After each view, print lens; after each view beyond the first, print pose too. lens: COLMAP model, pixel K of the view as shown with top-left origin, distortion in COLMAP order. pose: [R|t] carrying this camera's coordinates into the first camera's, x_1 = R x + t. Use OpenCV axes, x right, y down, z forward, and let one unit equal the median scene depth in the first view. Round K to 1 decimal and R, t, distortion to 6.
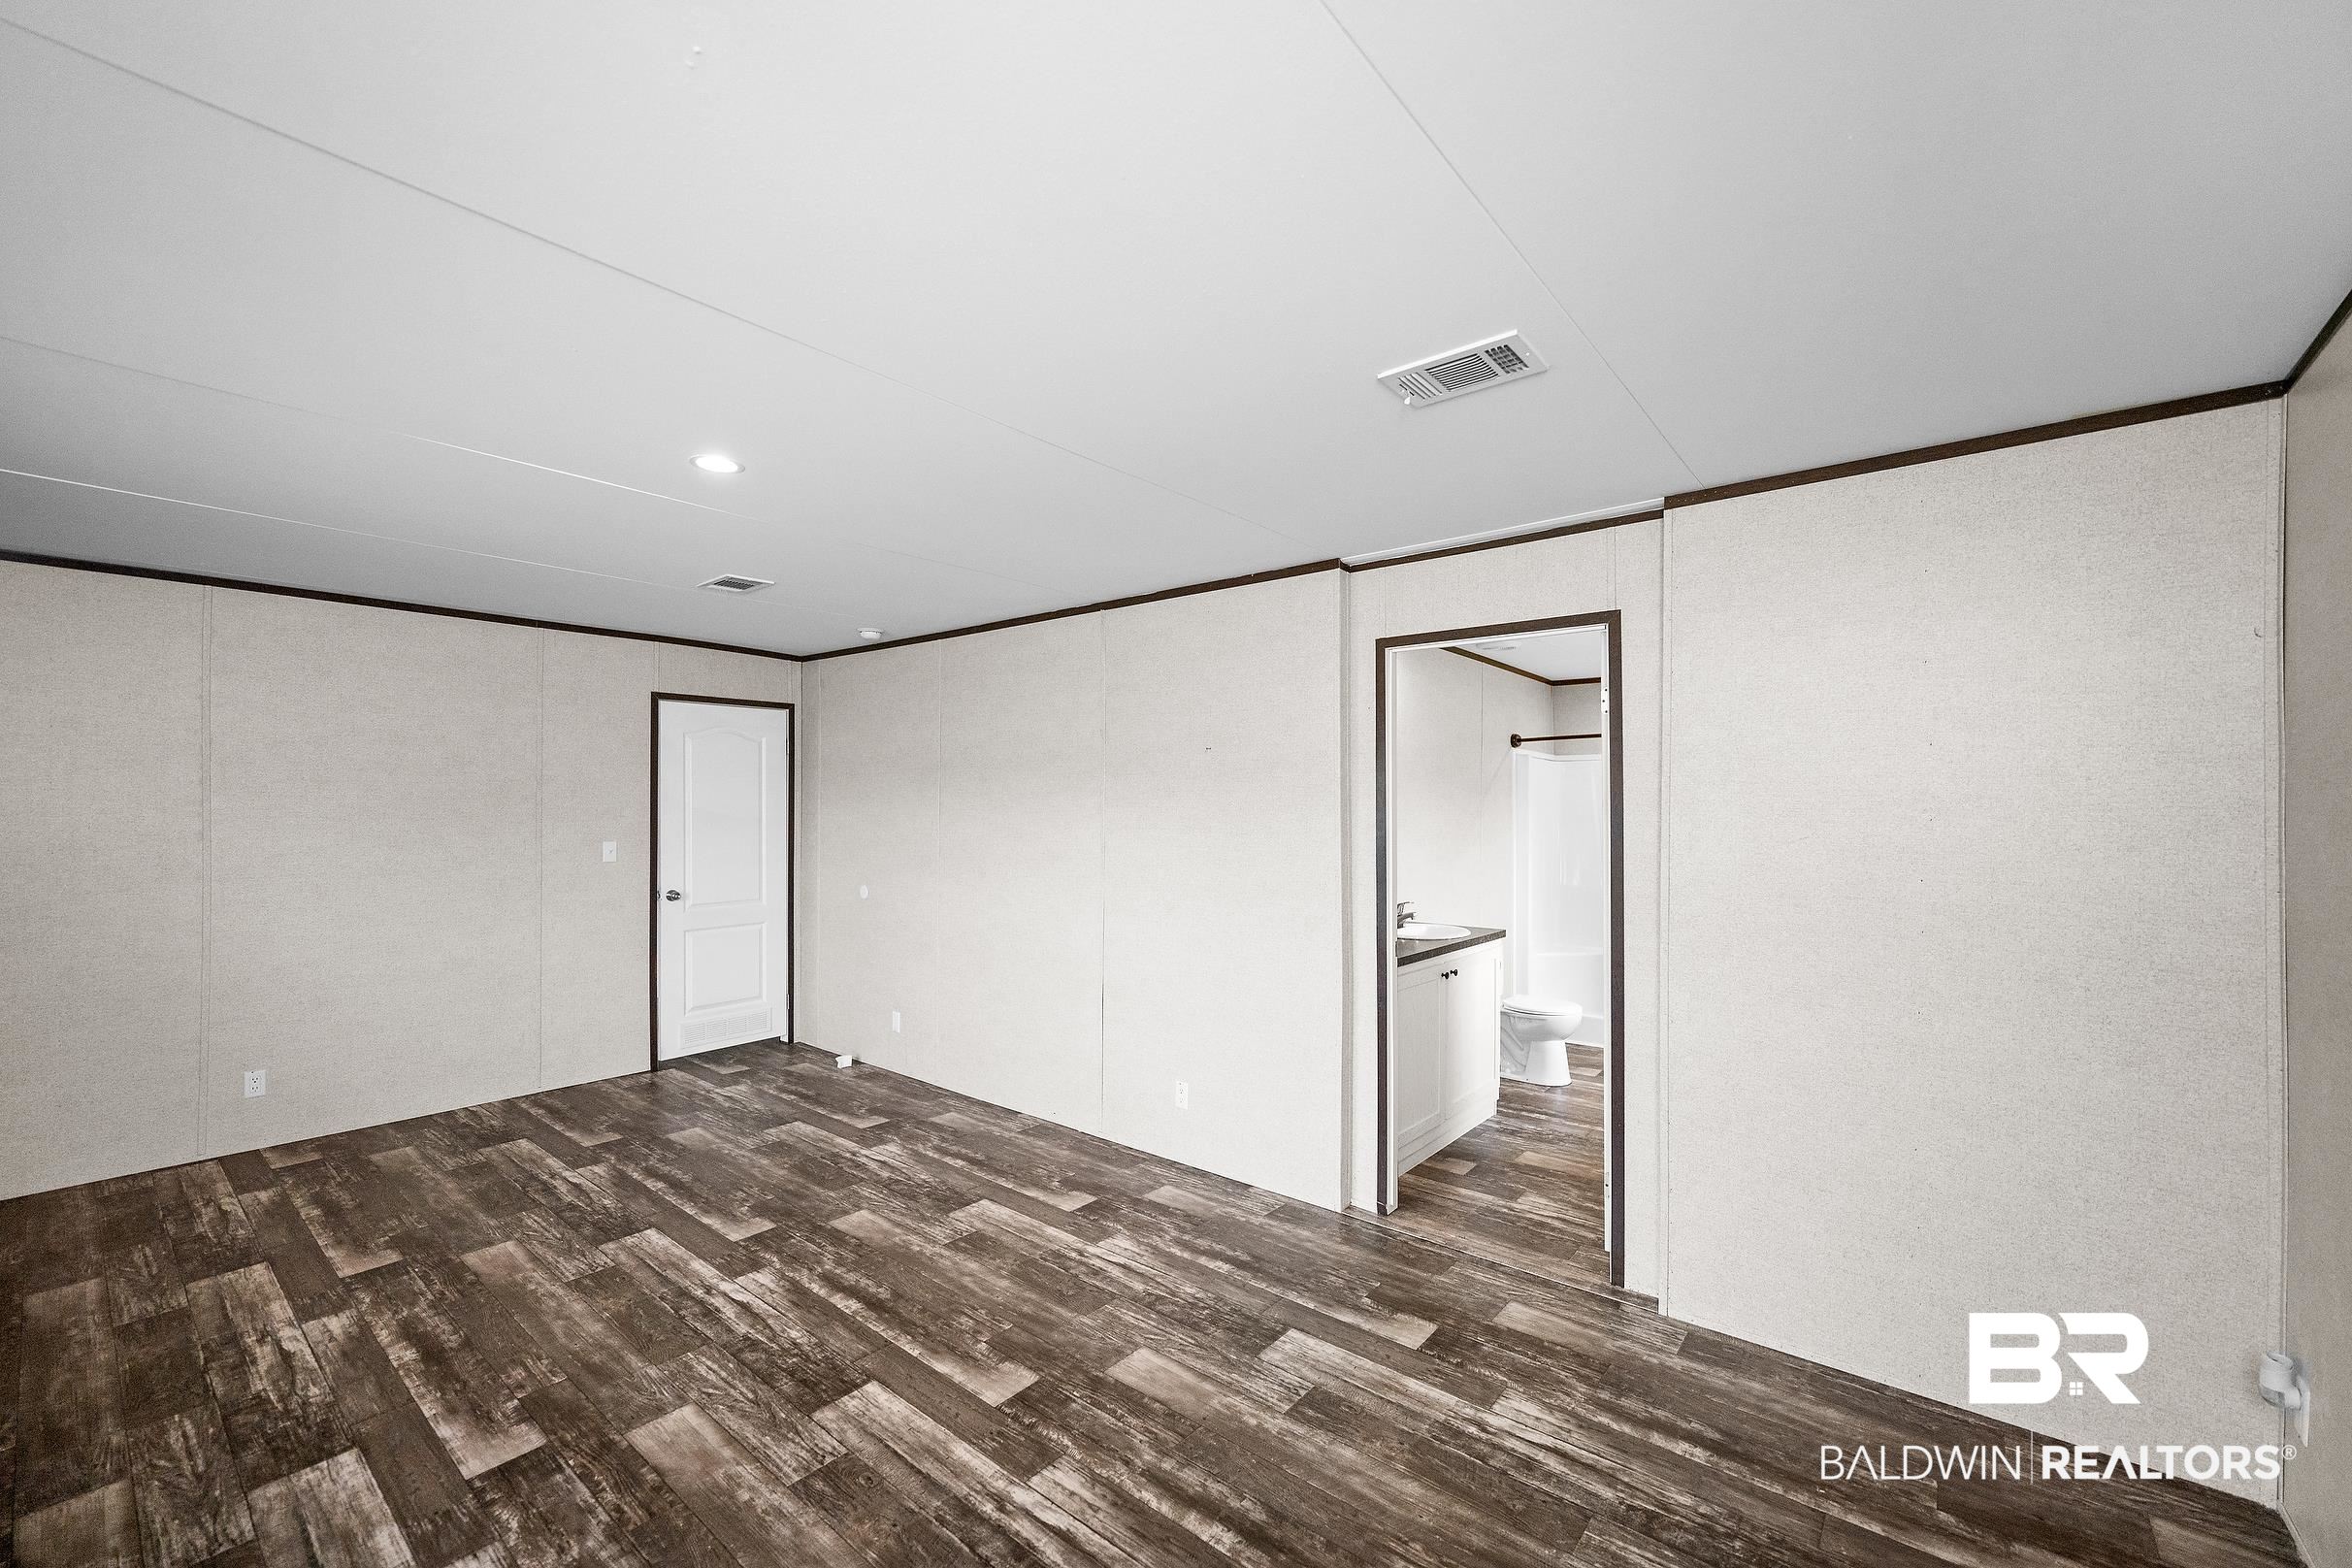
lens RADIAL K [[931.5, 0, 1172.0], [0, 931.5, 853.2], [0, 0, 1]] dist [-0.015965, 0.002657]
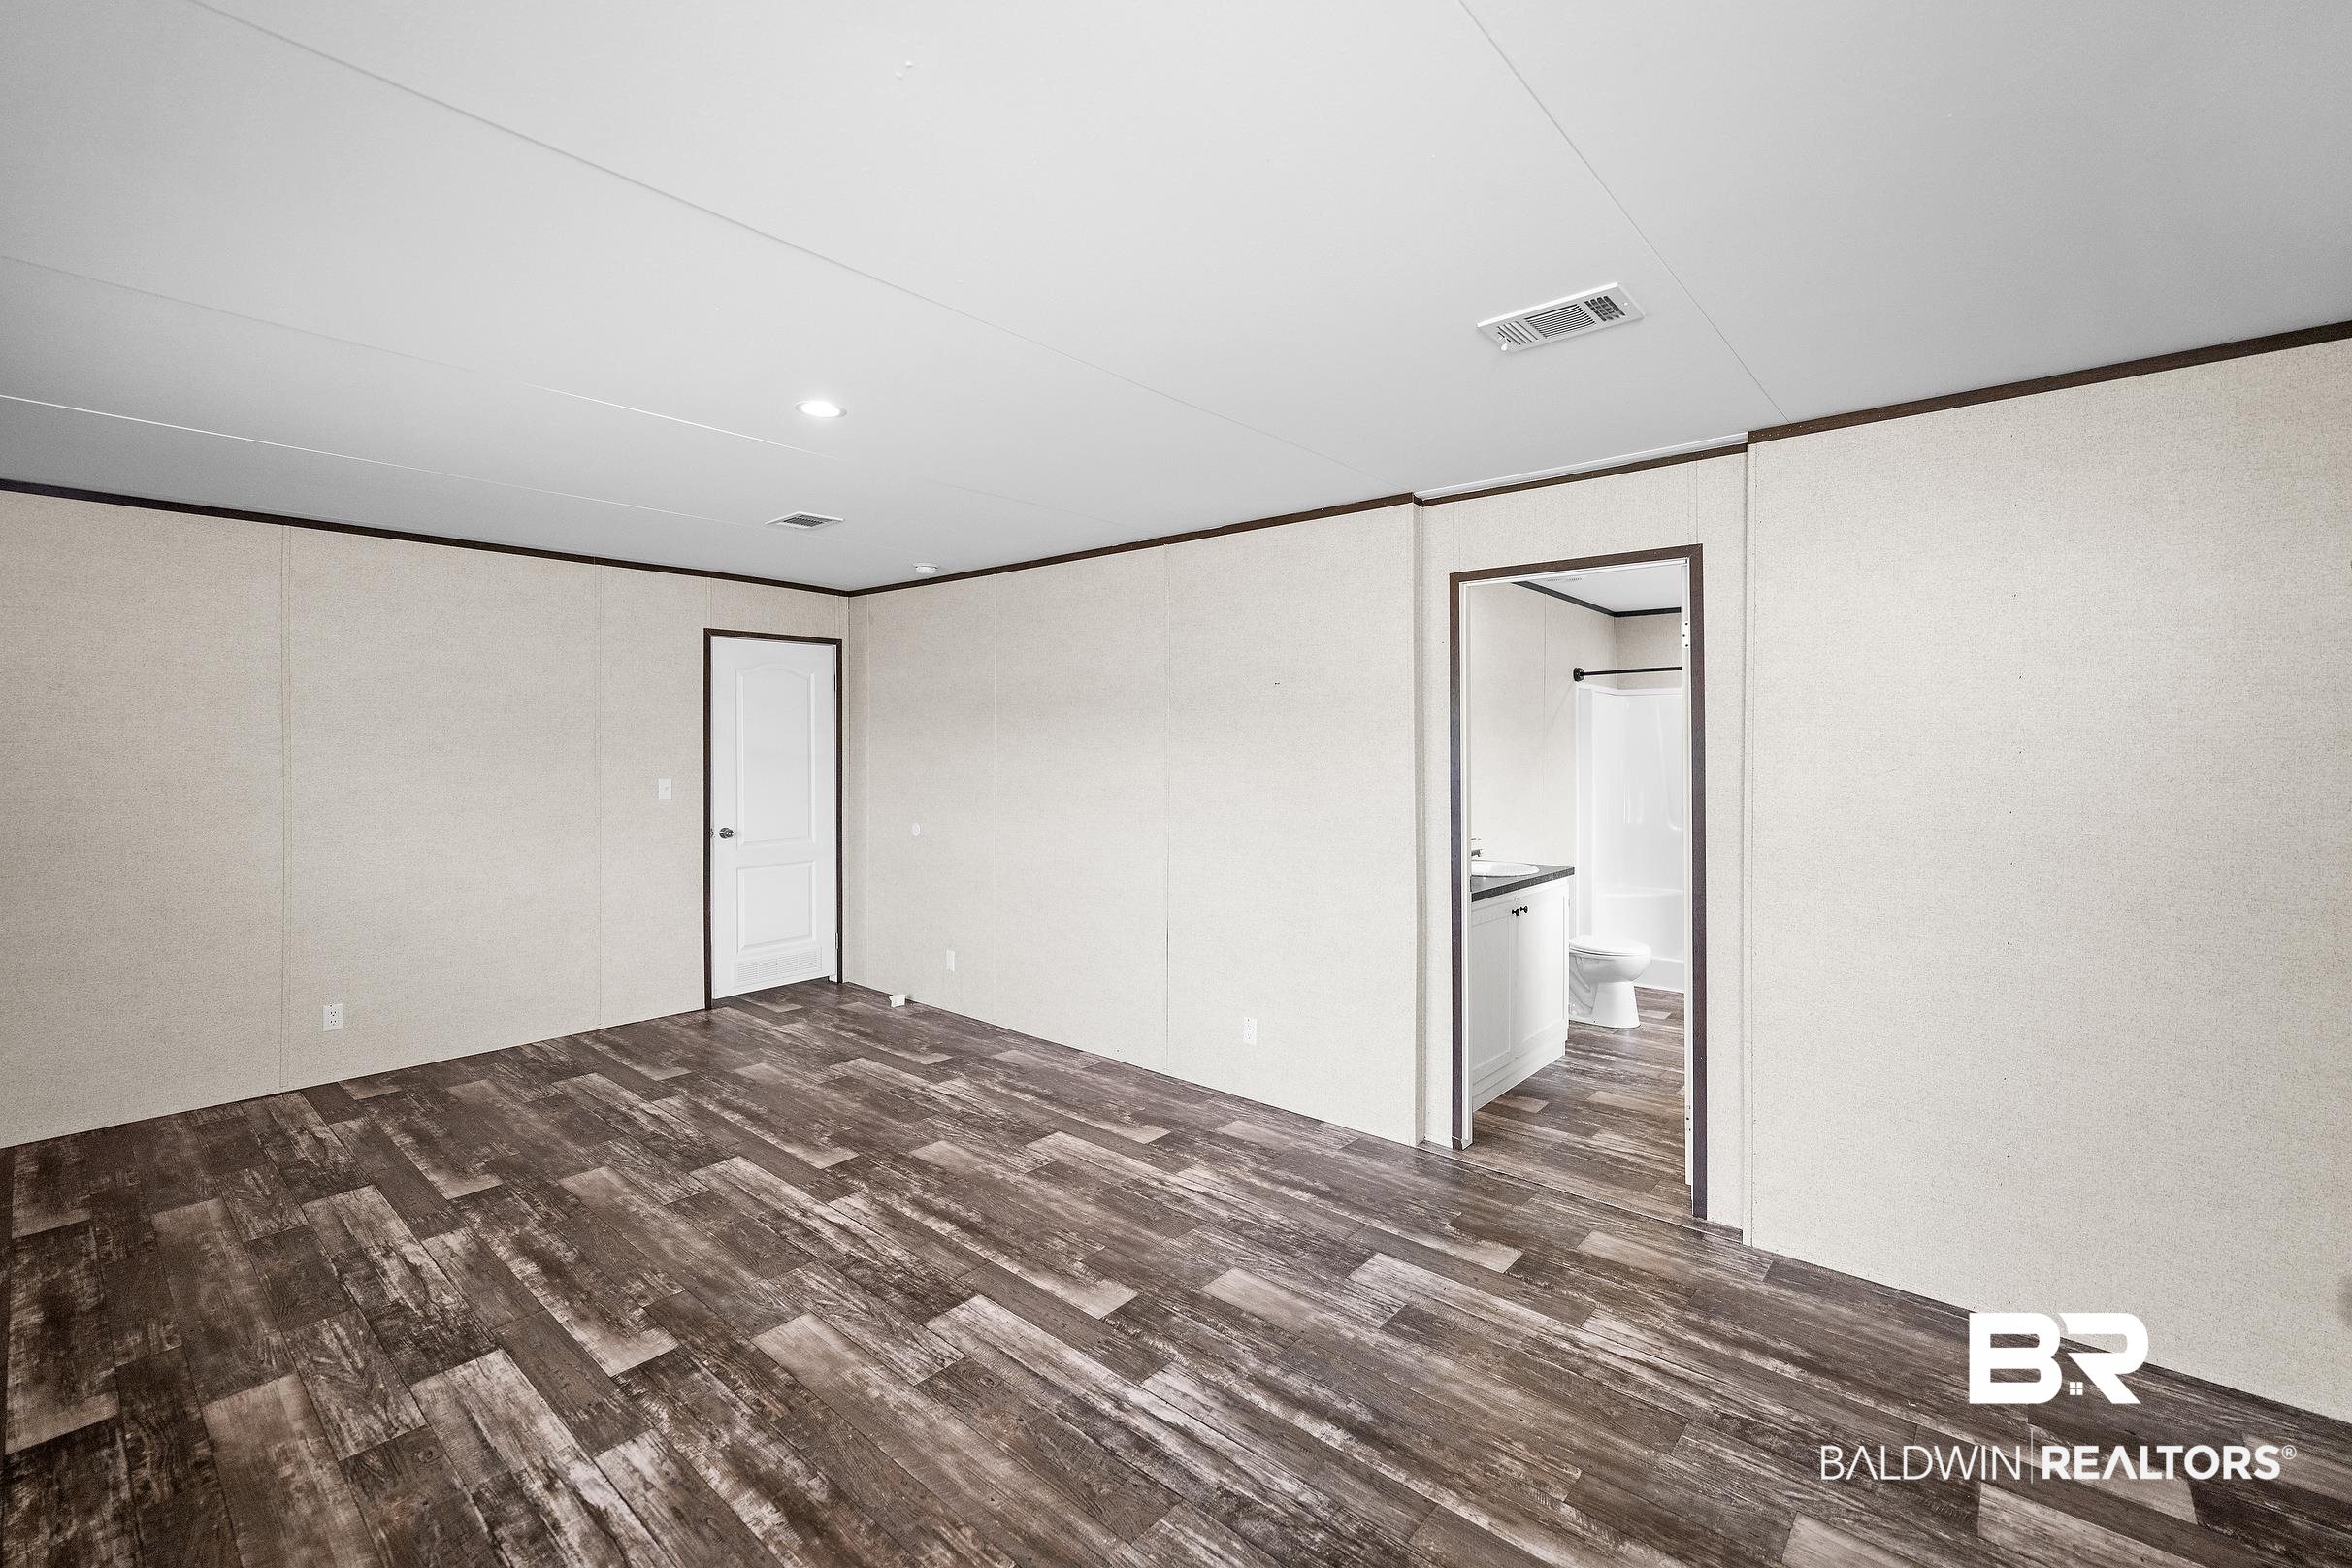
lens RADIAL K [[1004.4, 0, 1159.3], [0, 1004.4, 799.0], [0, 0, 1]] dist [-0.004104, 0.001164]
pose [[0.999794, 0.000905, -0.020290, -0.095153], [-0.000850, 0.999996, 0.002692, 0.011733], [0.020293, -0.002674, 0.999791, -0.112886]]
